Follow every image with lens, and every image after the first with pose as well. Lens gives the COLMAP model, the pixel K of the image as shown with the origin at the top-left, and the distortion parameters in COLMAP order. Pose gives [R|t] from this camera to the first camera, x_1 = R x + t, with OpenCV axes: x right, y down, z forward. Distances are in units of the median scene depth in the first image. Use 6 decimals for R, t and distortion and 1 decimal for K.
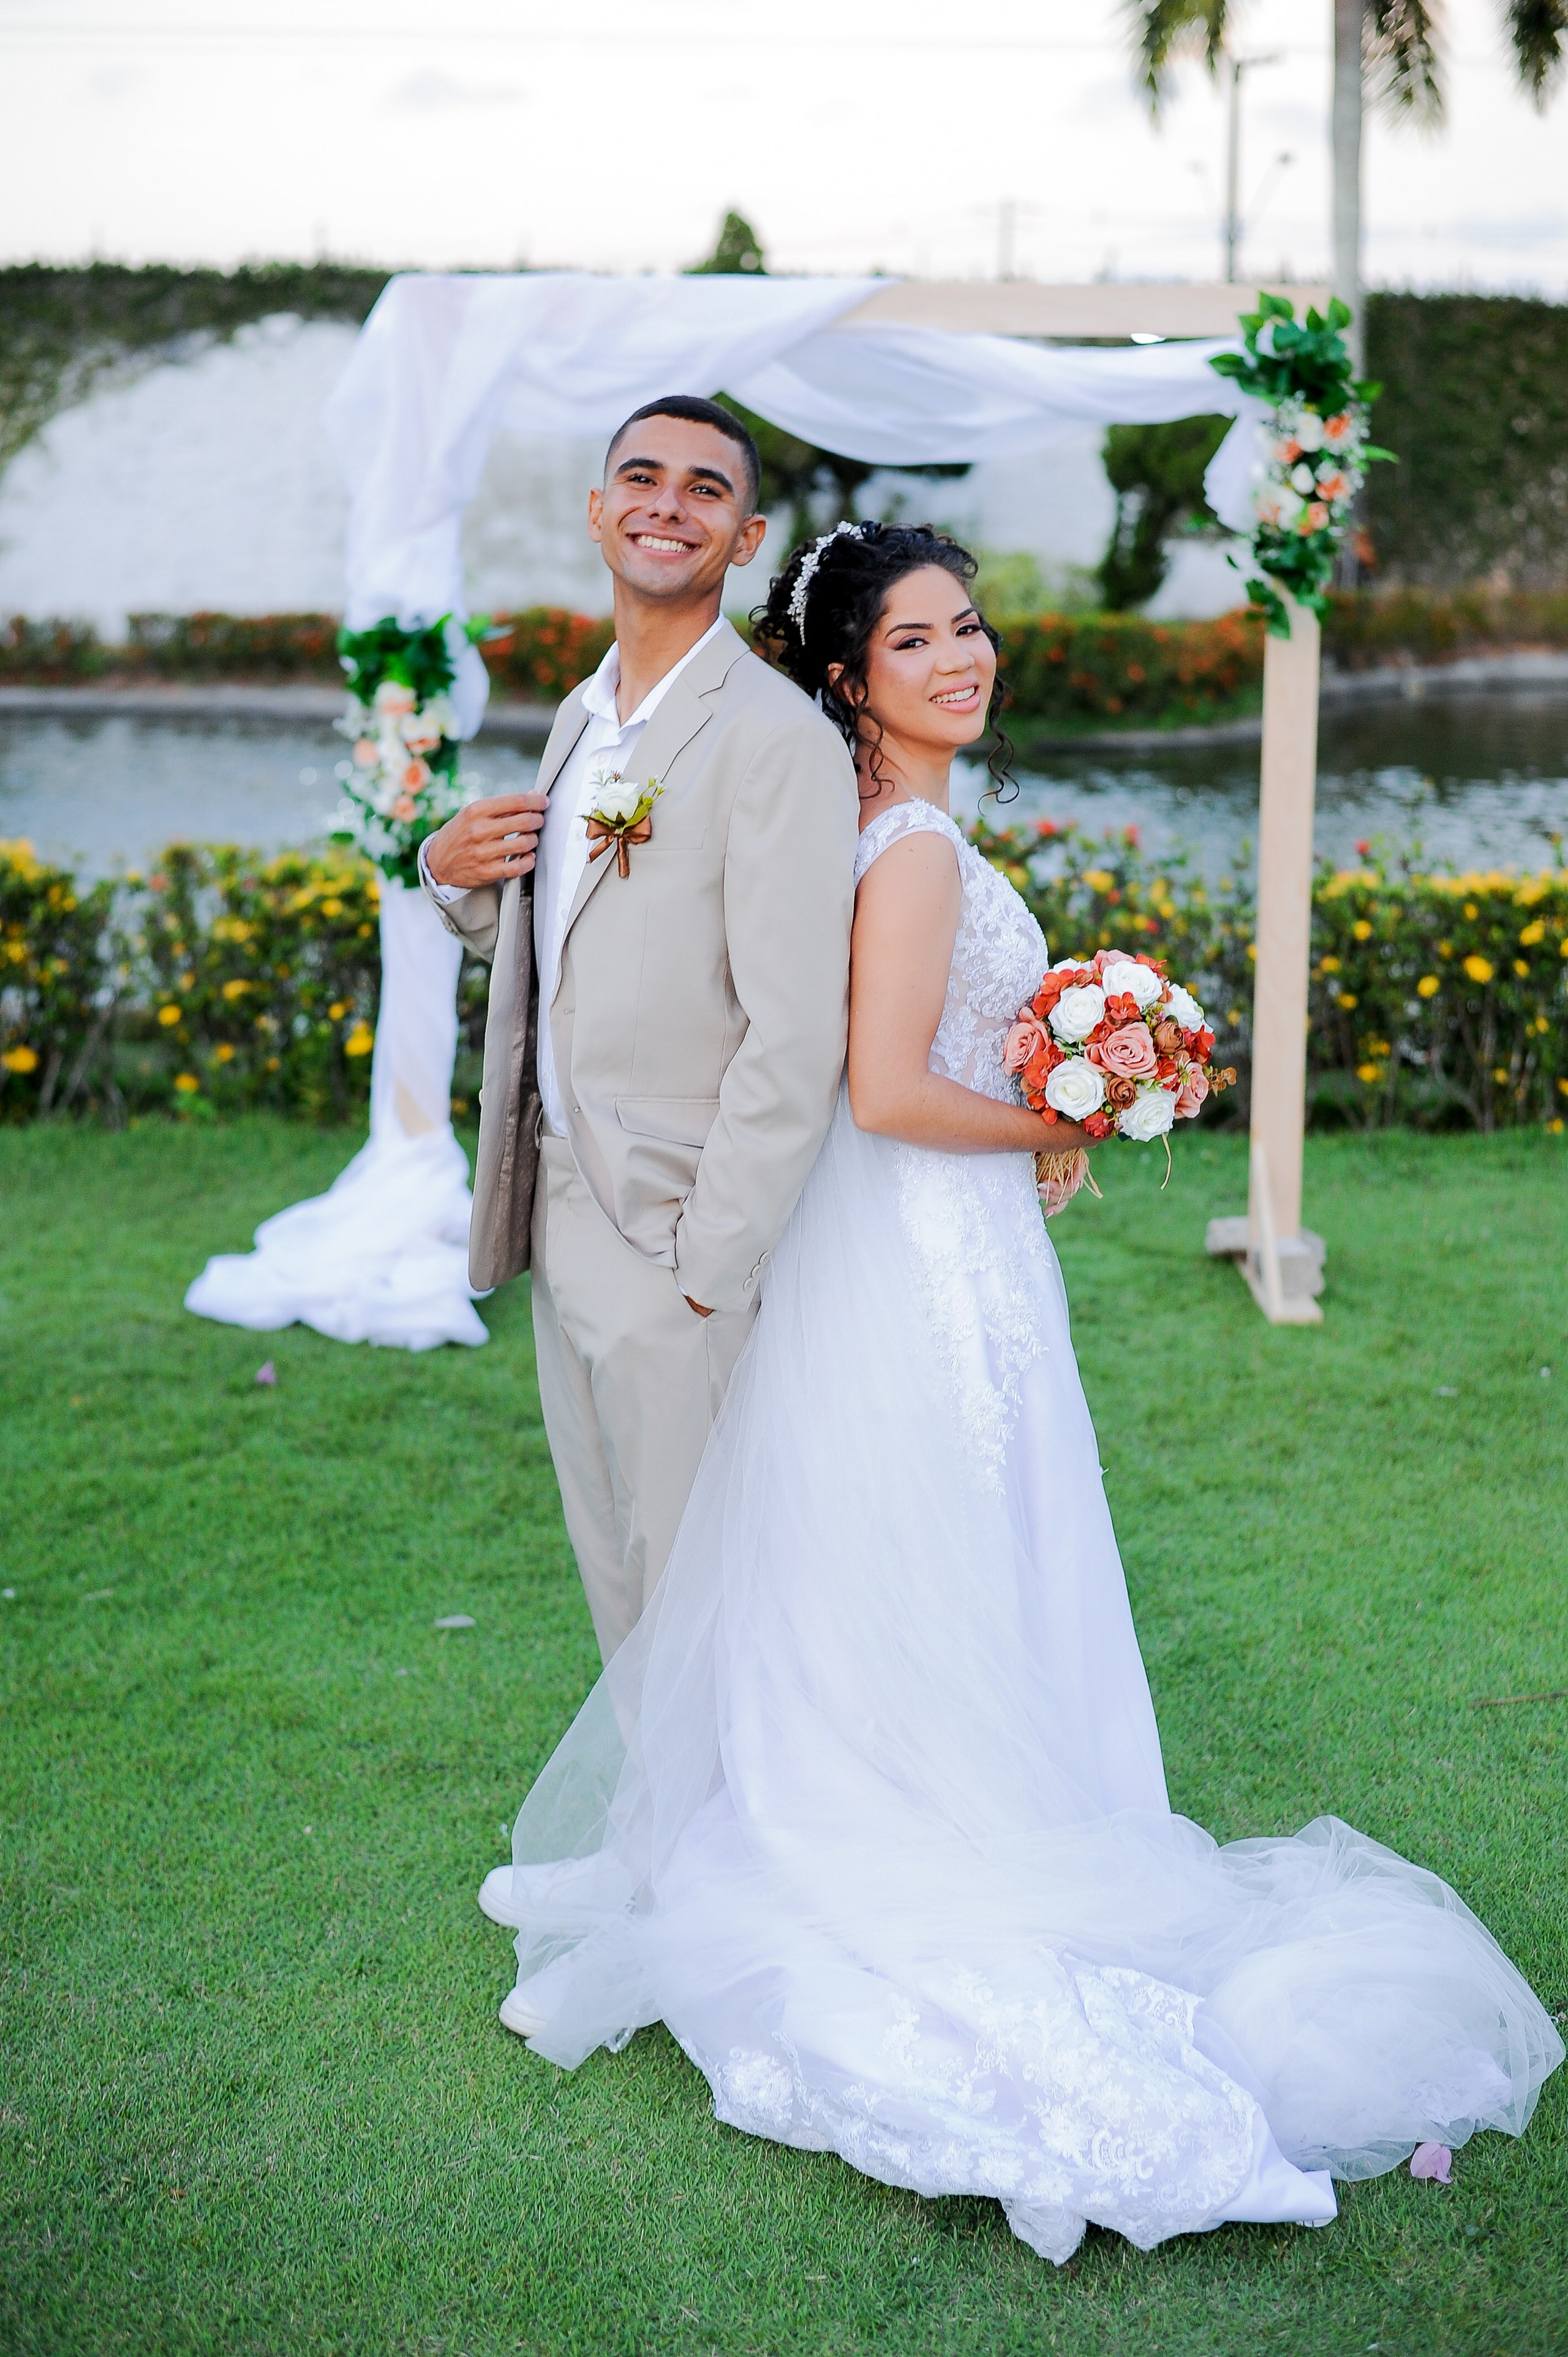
lens RADIAL K [[3442.9, 0, 780.8], [0, 3442.9, 1137.4], [0, 0, 1]] dist [-0.079659, 0.000000]
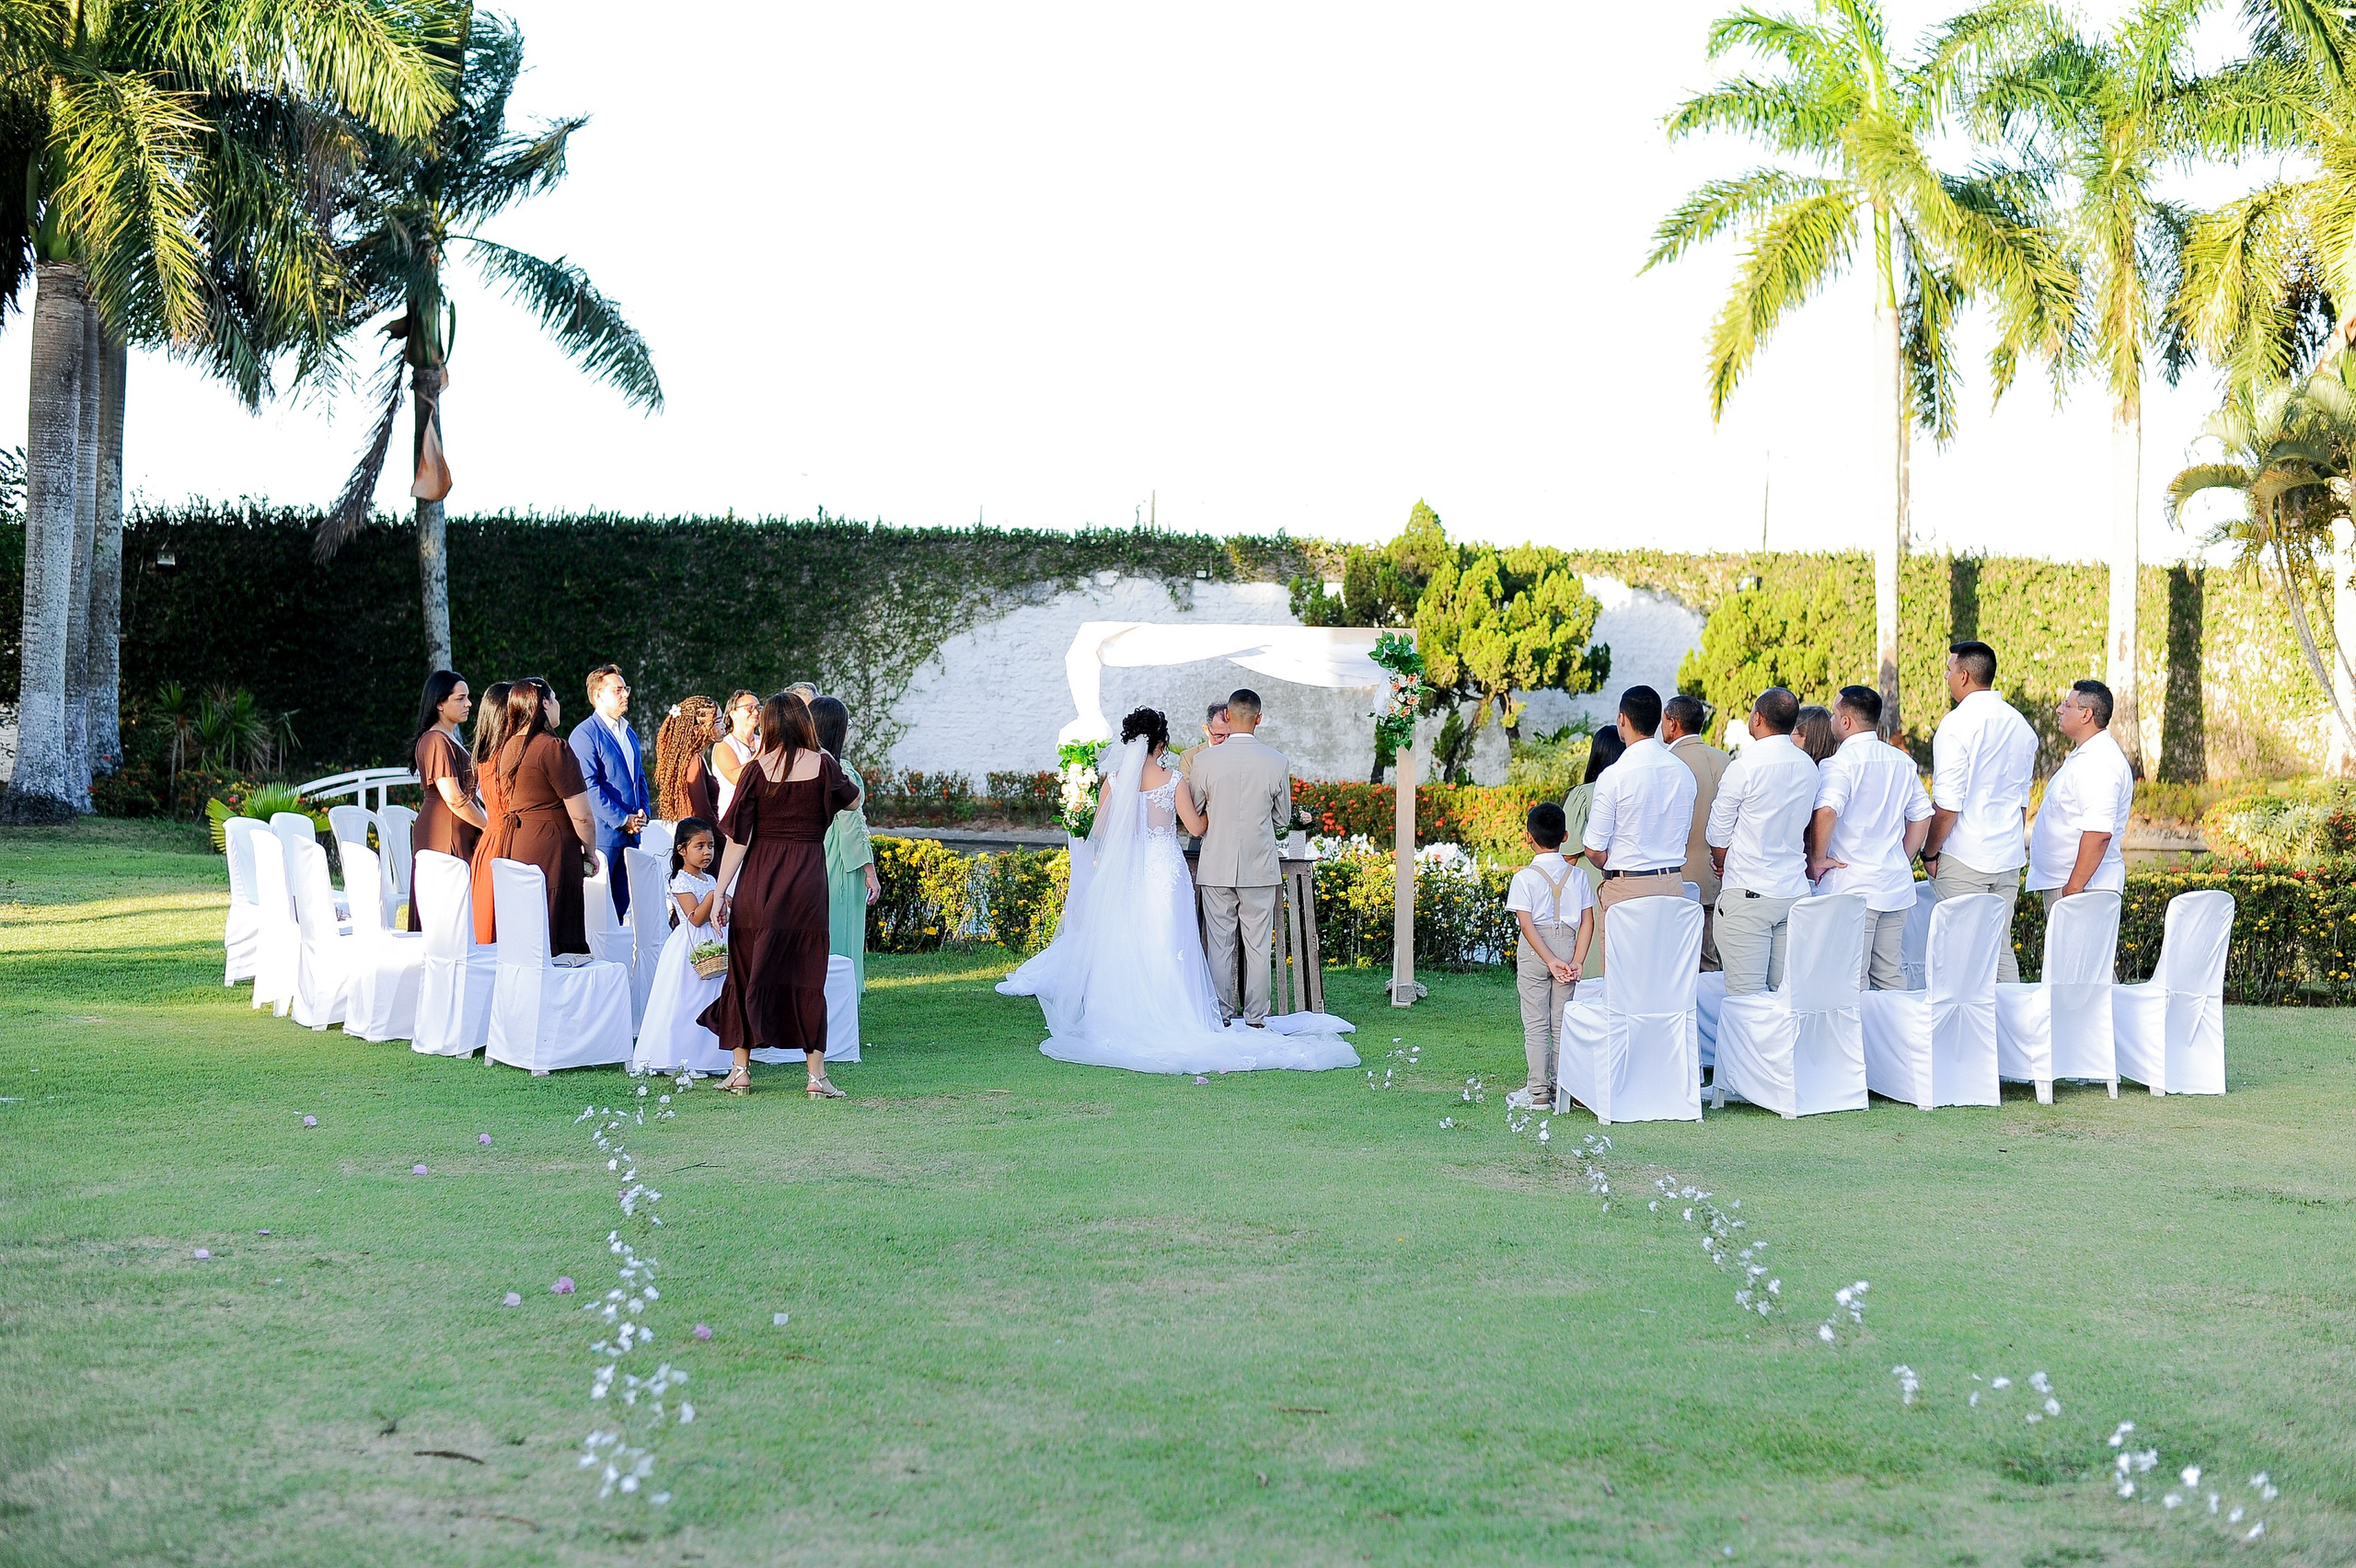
lens RADIAL K [[3441.7, 0, 1192.6], [0, 3441.7, 791.2], [0, 0, 1]] dist [-0.079659, 0.000000]
pose [[0.991776, 0.020904, -0.126264, 0.302377], [-0.040550, 0.987067, -0.155093, 0.297914], [0.121389, 0.158938, 0.979798, -1.604675]]
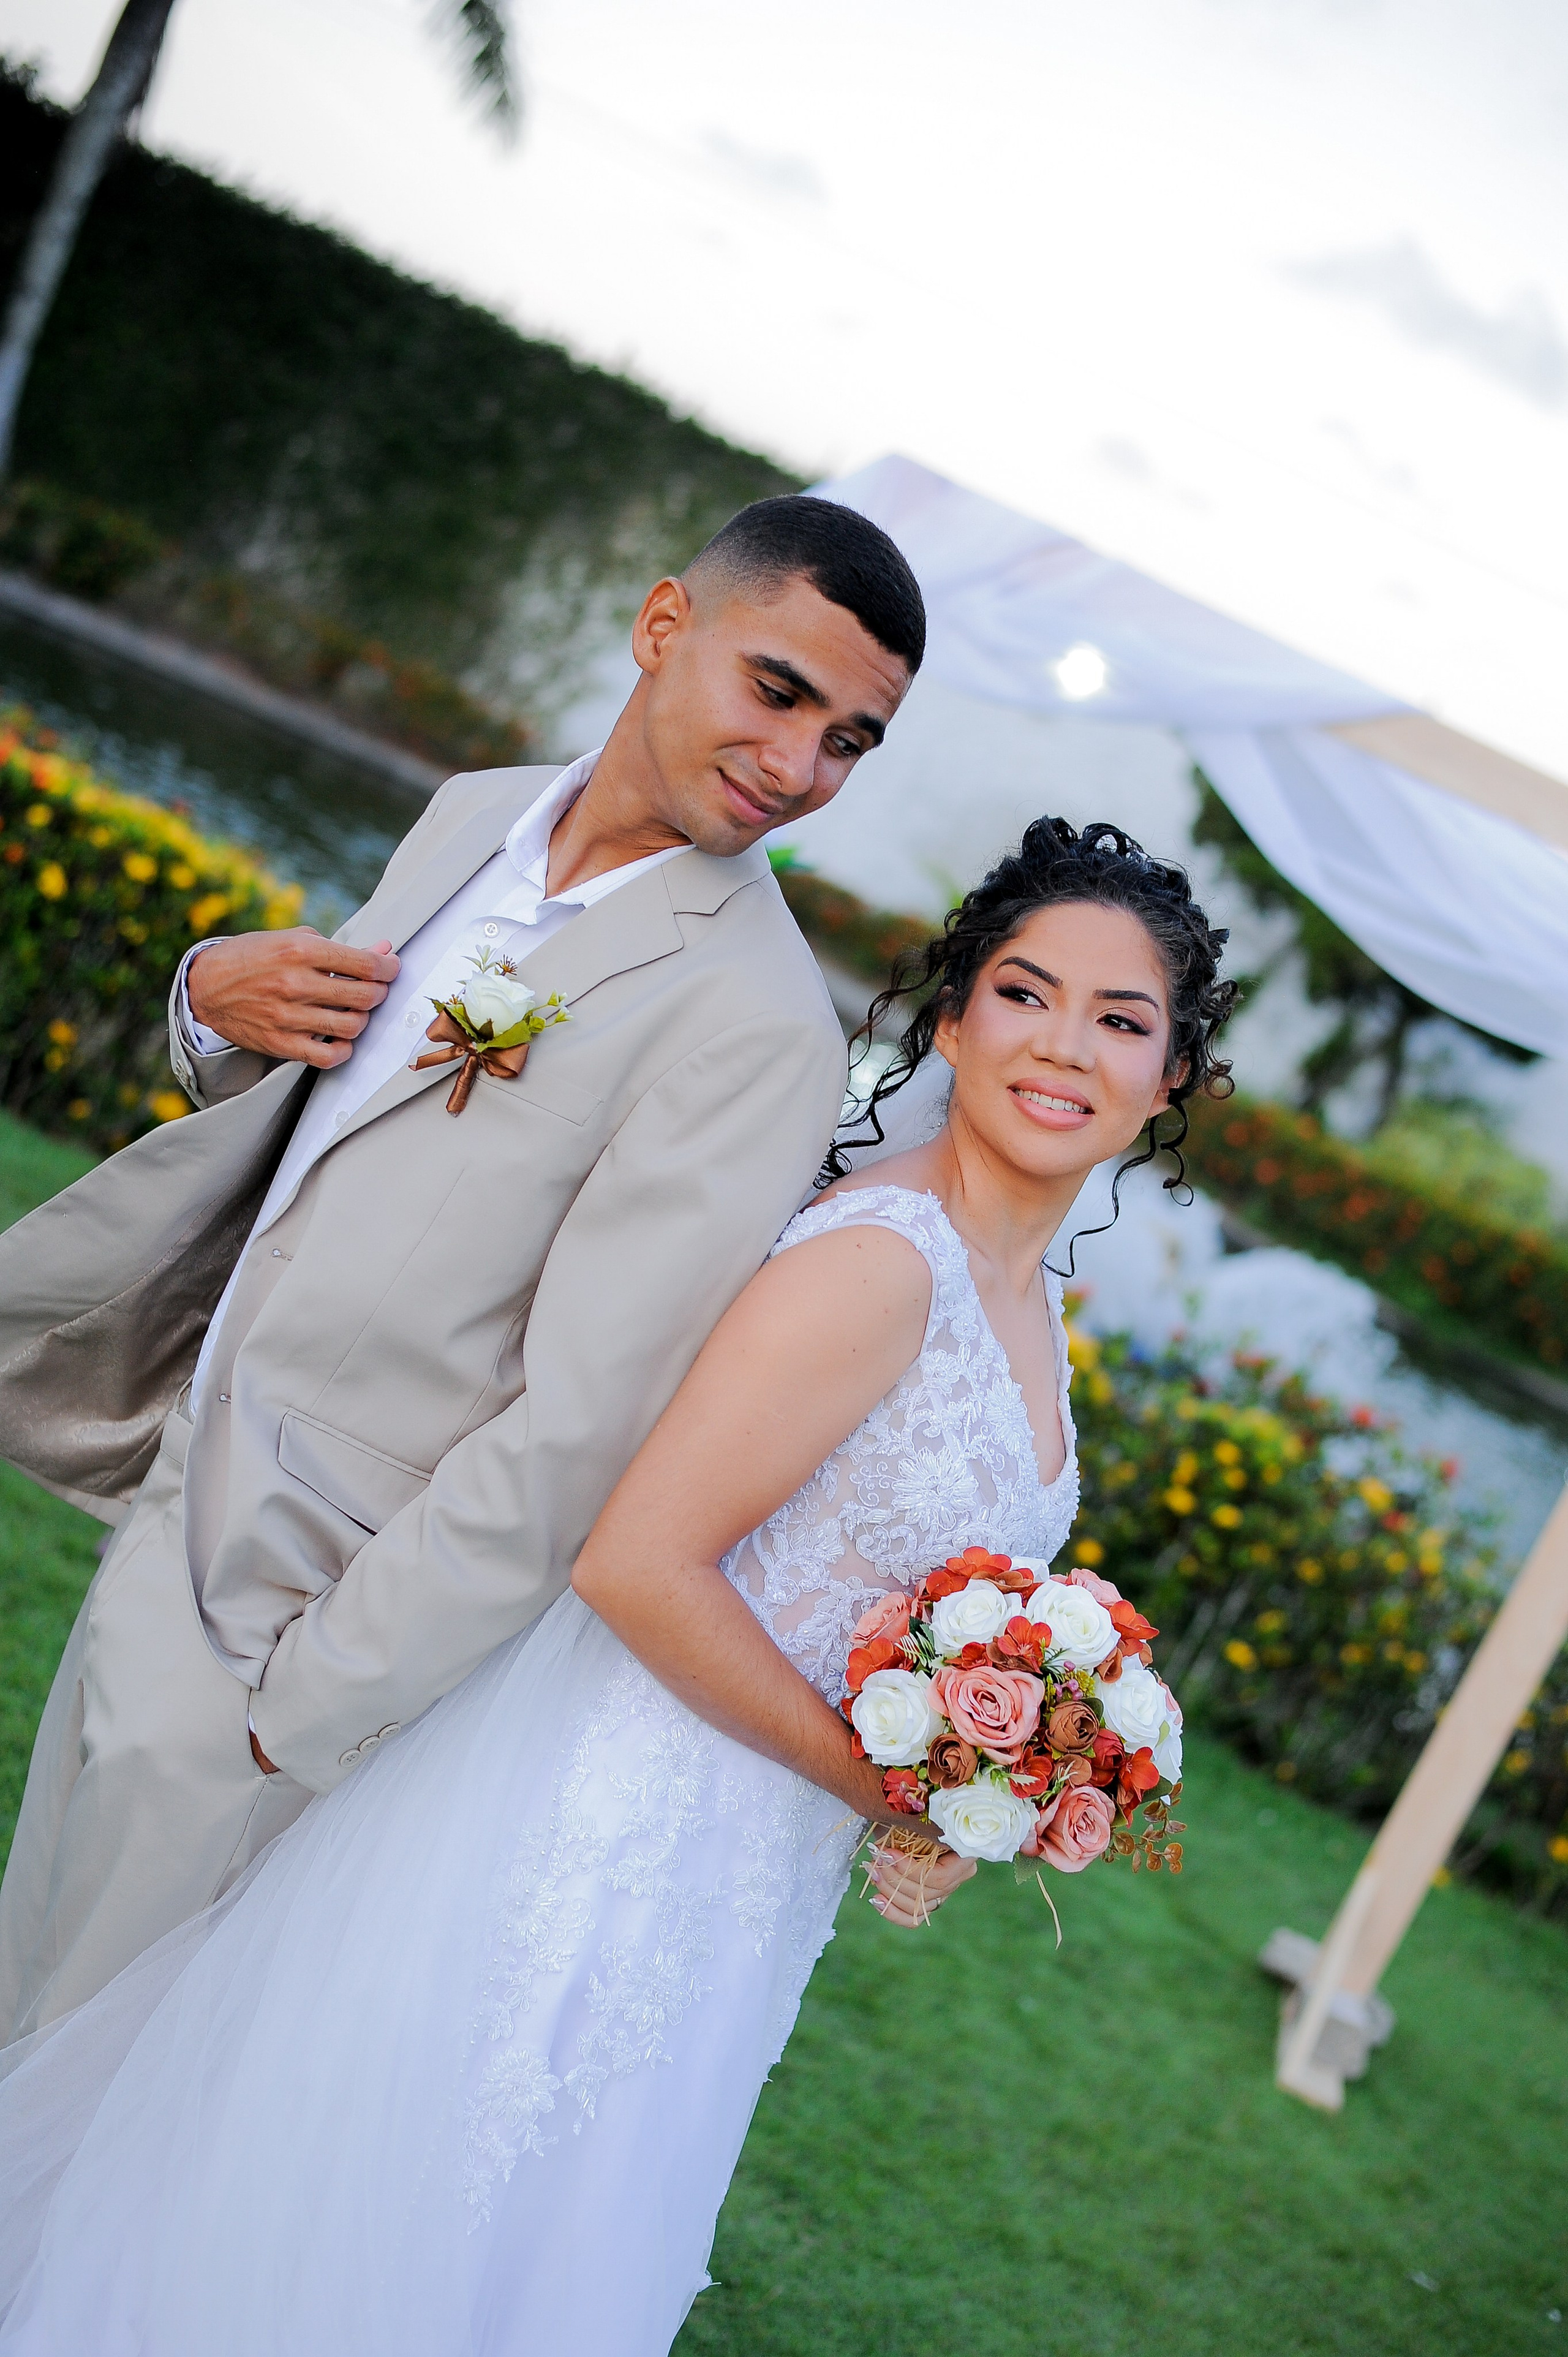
lens RADIAL K [[3442.9, 0, 792.5], [0, 3442.9, 1189.5], [0, 0, 1]] dist [-0.079659, 0.000000]
pose [[0.882991, 0.451289, -0.129096, 0.049667], [-0.461723, 0.884579, -0.065811, -0.023907], [0.084496, 0.117717, 0.989446, 0.175063]]
